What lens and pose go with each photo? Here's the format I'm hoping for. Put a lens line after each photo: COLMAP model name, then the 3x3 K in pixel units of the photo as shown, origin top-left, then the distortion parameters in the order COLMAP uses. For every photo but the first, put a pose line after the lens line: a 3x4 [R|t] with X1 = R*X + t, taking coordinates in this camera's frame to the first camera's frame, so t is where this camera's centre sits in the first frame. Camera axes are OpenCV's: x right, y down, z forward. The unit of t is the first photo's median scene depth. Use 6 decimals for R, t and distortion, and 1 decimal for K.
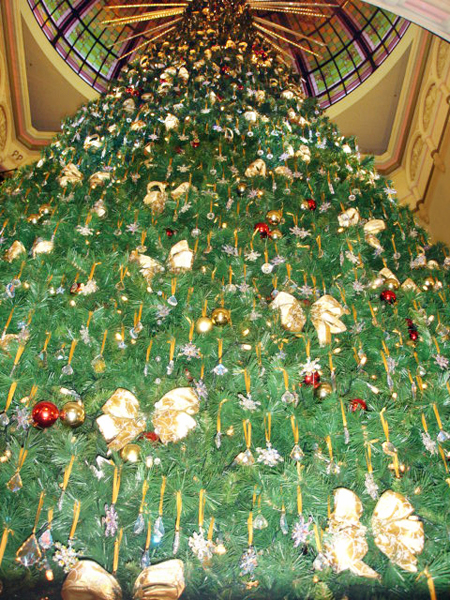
lens RADIAL K [[670.8, 0, 225.8], [0, 670.8, 299.4], [0, 0, 1]] dist [-0.118407, 0.000000]
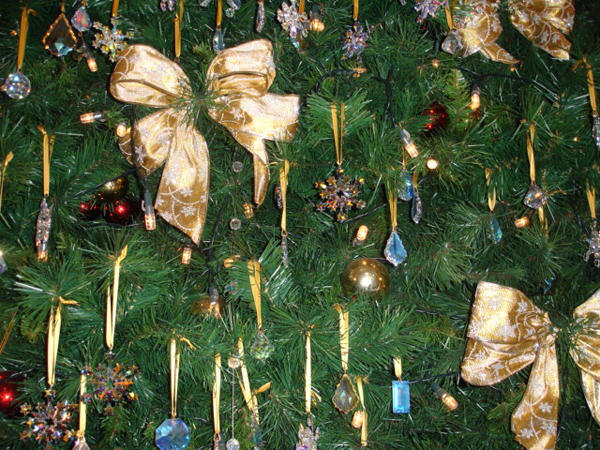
lens RADIAL K [[670.8, 0, 301.1], [0, 670.8, 224.0], [0, 0, 1]] dist [-0.118407, 0.000000]
pose [[0.999230, -0.016760, 0.035463, -0.056599], [-0.007941, 0.798946, 0.601350, 0.105854], [-0.038412, -0.601169, 0.798198, 0.262707]]
